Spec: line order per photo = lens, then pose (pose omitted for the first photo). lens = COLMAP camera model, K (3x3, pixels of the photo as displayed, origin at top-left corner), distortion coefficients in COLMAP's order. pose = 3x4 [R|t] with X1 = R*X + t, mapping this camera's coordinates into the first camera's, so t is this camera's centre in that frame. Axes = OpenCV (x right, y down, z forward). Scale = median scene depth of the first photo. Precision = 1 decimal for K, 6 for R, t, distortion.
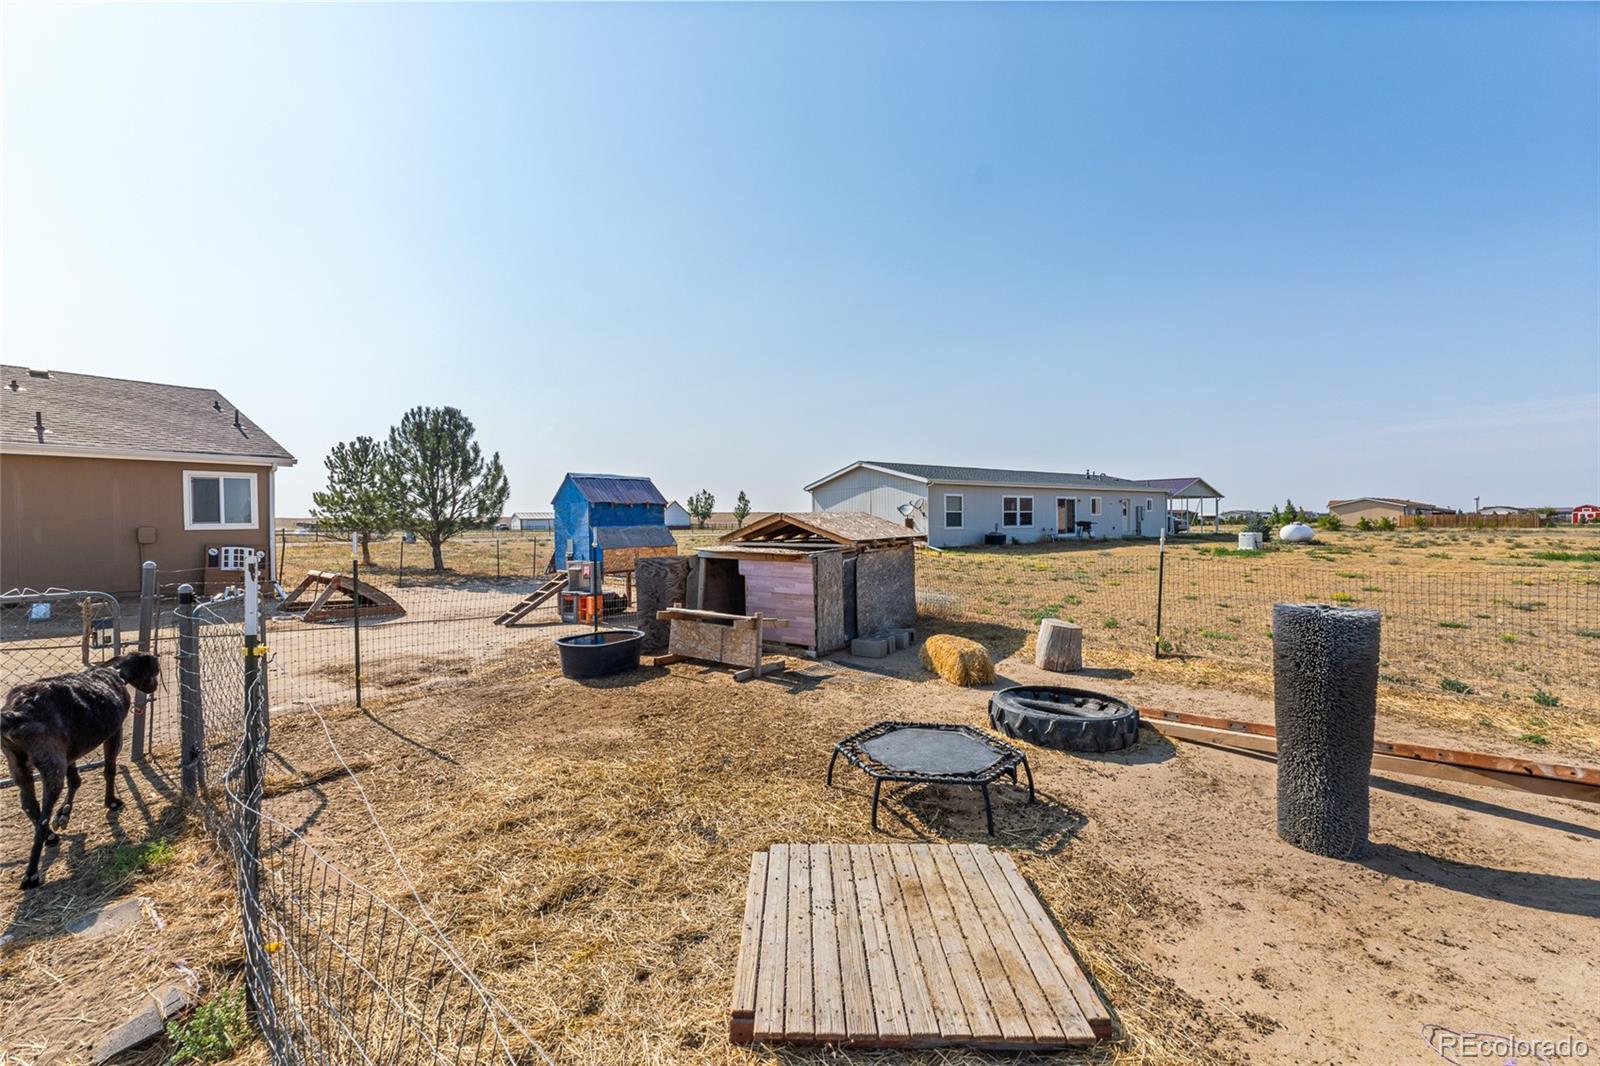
lens RADIAL K [[677.6, 0, 805.8], [0, 677.6, 531.8], [0, 0, 1]] dist [-0.004723, -0.000612]
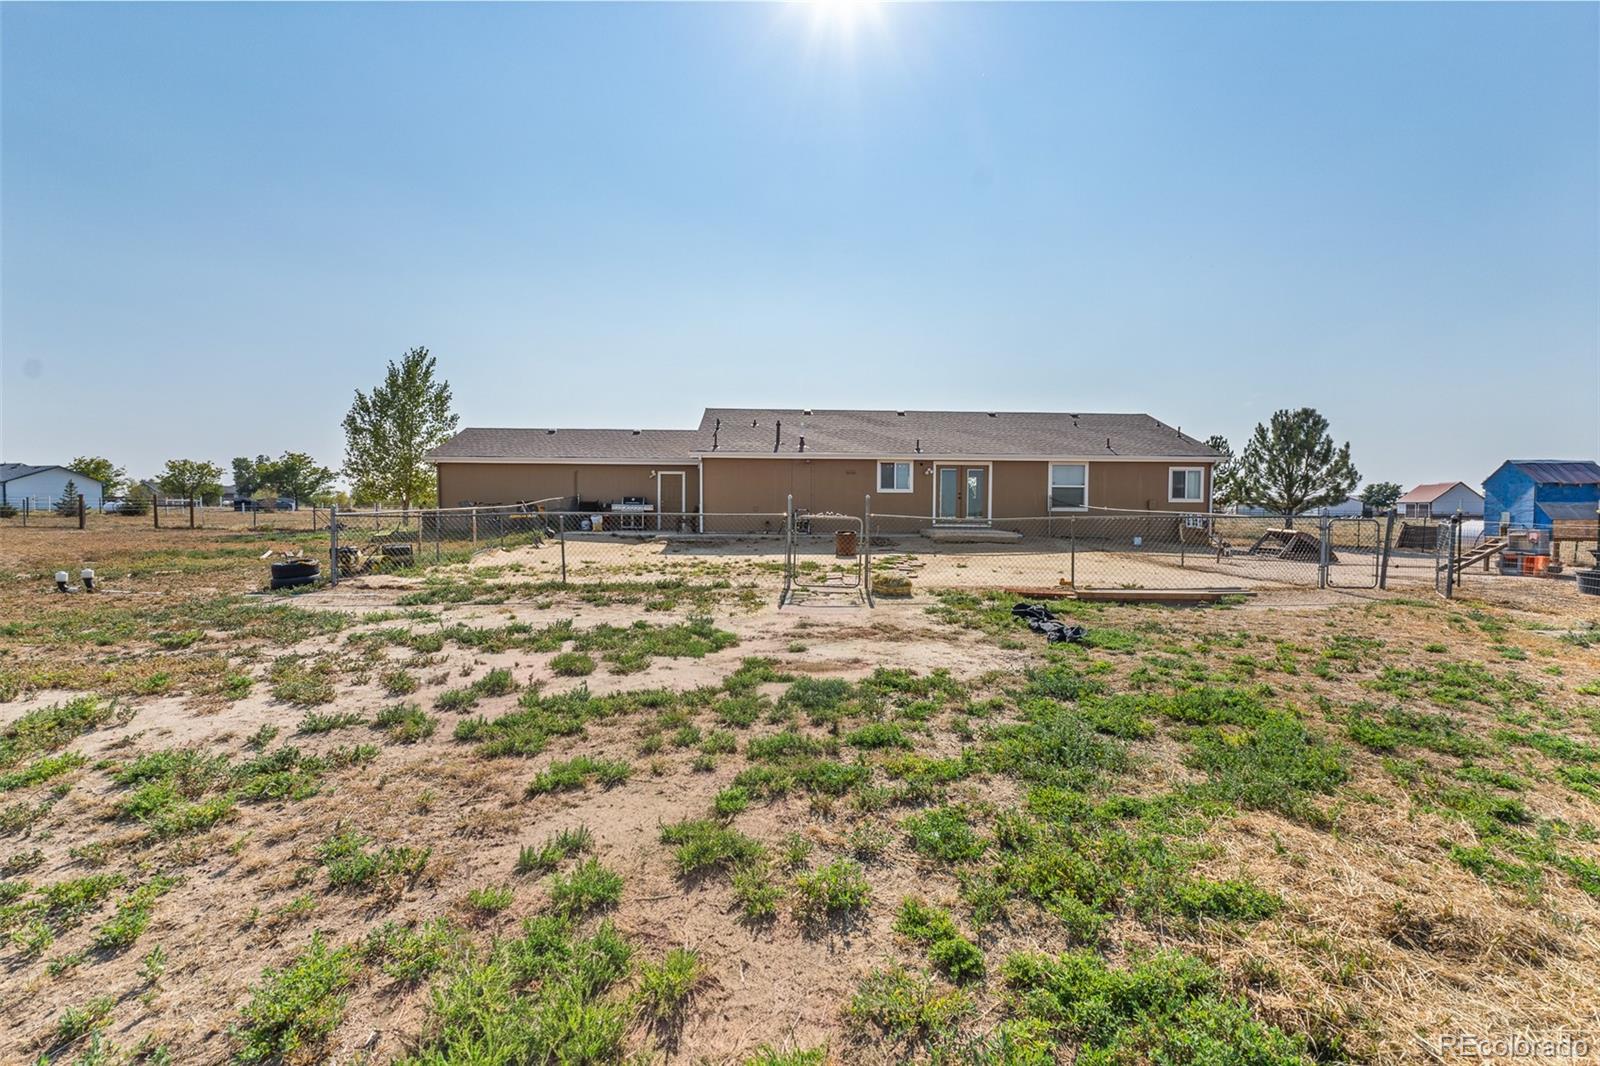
lens RADIAL K [[677.6, 0, 795.9], [0, 677.6, 536.1], [0, 0, 1]] dist [-0.004723, -0.000612]
pose [[0.585452, 0.051295, -0.809082, -0.080392], [-0.027296, 0.998678, 0.043564, 0.029177], [0.810247, -0.003420, 0.586078, -0.649019]]
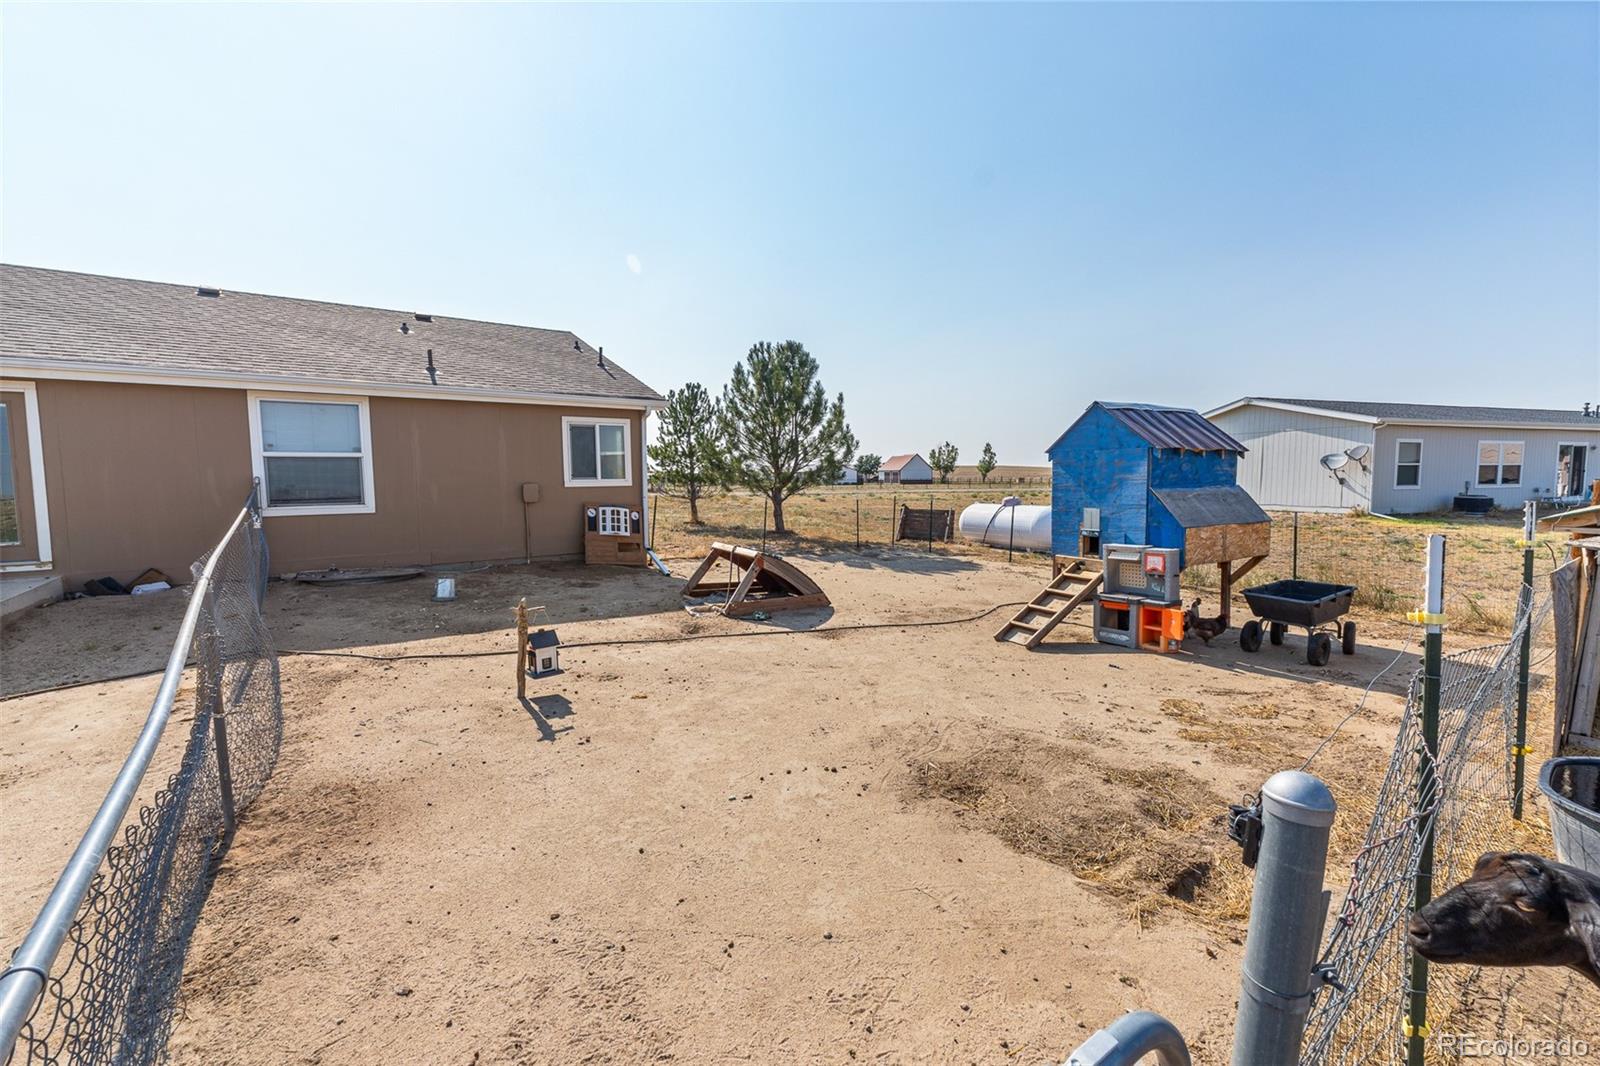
lens RADIAL K [[677.6, 0, 800.5], [0, 677.6, 532.2], [0, 0, 1]] dist [-0.004723, -0.000612]
pose [[0.946565, 0.030038, -0.321111, -0.315099], [-0.007863, 0.997507, 0.070134, -0.006812], [0.322417, -0.063862, 0.944441, 0.247535]]
